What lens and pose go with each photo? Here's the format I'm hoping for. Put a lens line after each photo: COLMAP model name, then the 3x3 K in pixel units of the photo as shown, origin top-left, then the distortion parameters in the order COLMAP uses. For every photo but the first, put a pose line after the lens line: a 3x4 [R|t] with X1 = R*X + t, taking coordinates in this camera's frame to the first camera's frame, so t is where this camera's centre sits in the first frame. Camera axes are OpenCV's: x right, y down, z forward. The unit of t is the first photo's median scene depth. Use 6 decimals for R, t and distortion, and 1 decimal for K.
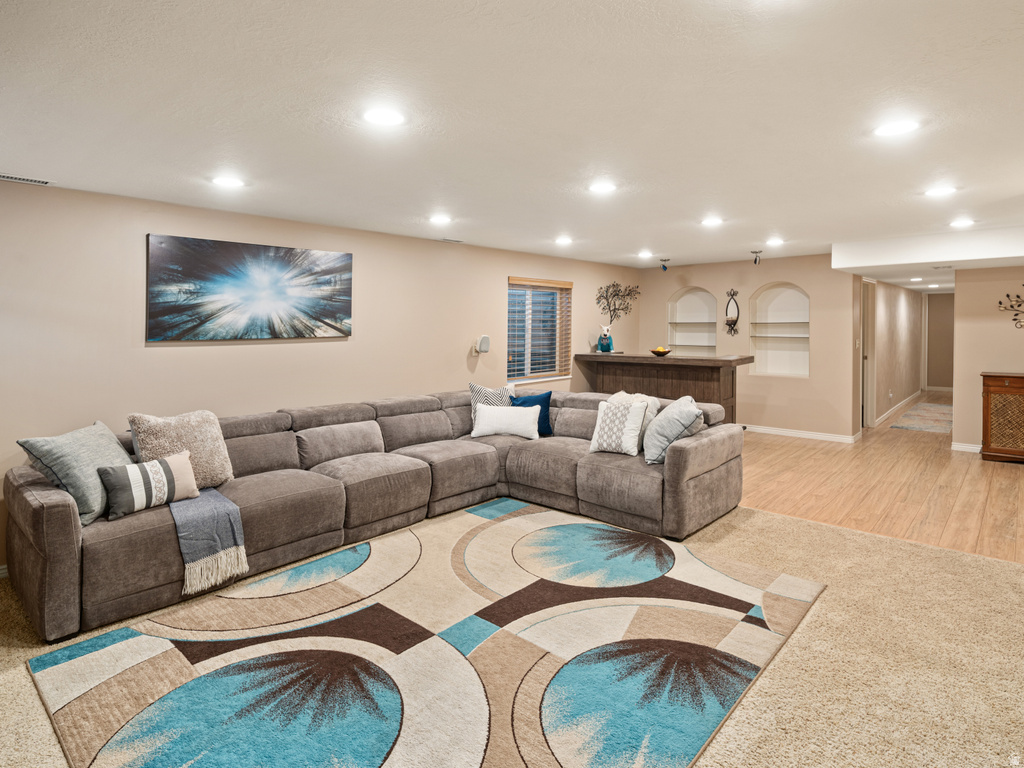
lens RADIAL K [[569.2, 0, 528.1], [0, 569.2, 341.0], [0, 0, 1]] dist [0.003353, -0.004838]
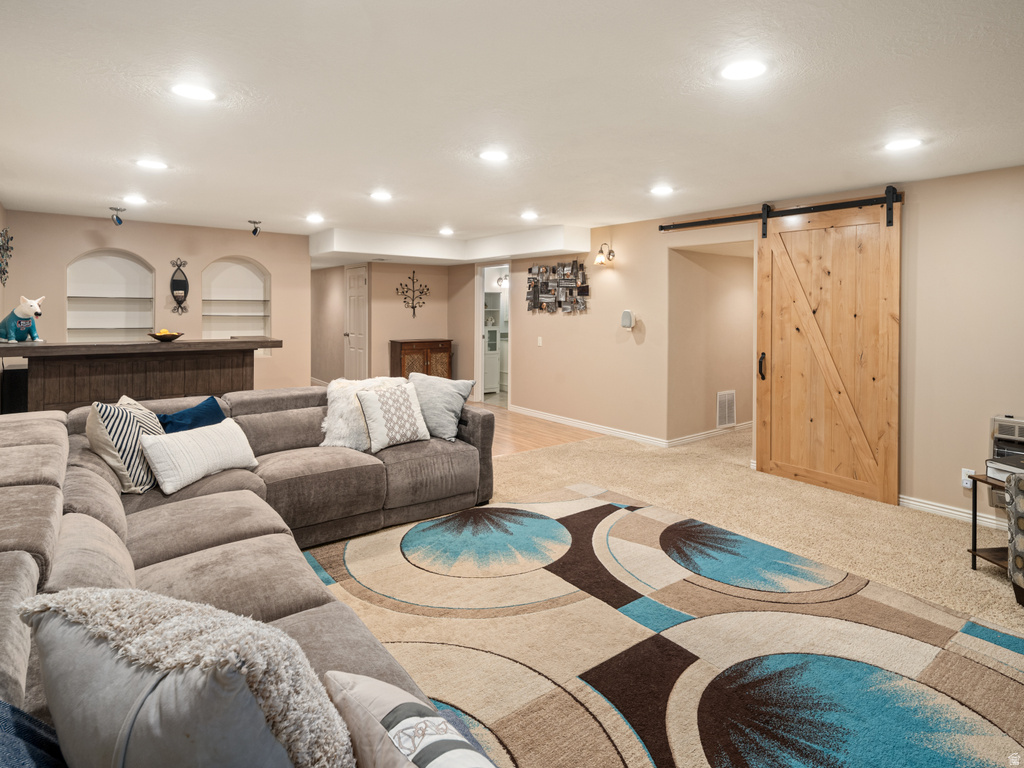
lens RADIAL K [[569.2, 0, 527.8], [0, 569.2, 342.0], [0, 0, 1]] dist [0.003353, -0.004838]
pose [[0.177358, -0.048888, 0.982931, -0.596137], [0.017716, 0.998762, 0.046479, 0.001364], [-0.983987, 0.009170, 0.178005, 0.576420]]
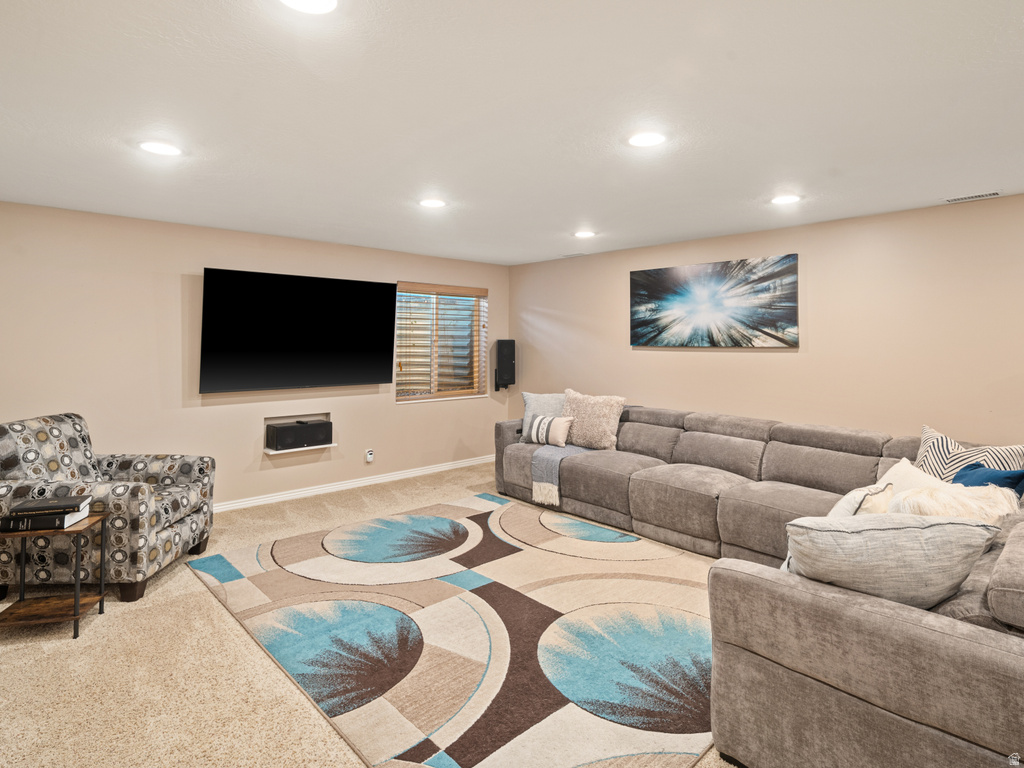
lens RADIAL K [[569.2, 0, 504.4], [0, 569.2, 312.8], [0, 0, 1]] dist [0.003353, -0.004838]
pose [[-0.118246, -0.044728, -0.991976, 0.635106], [-0.032028, 0.998637, -0.041210, -0.010738], [0.992468, 0.026898, -0.119517, 0.674118]]
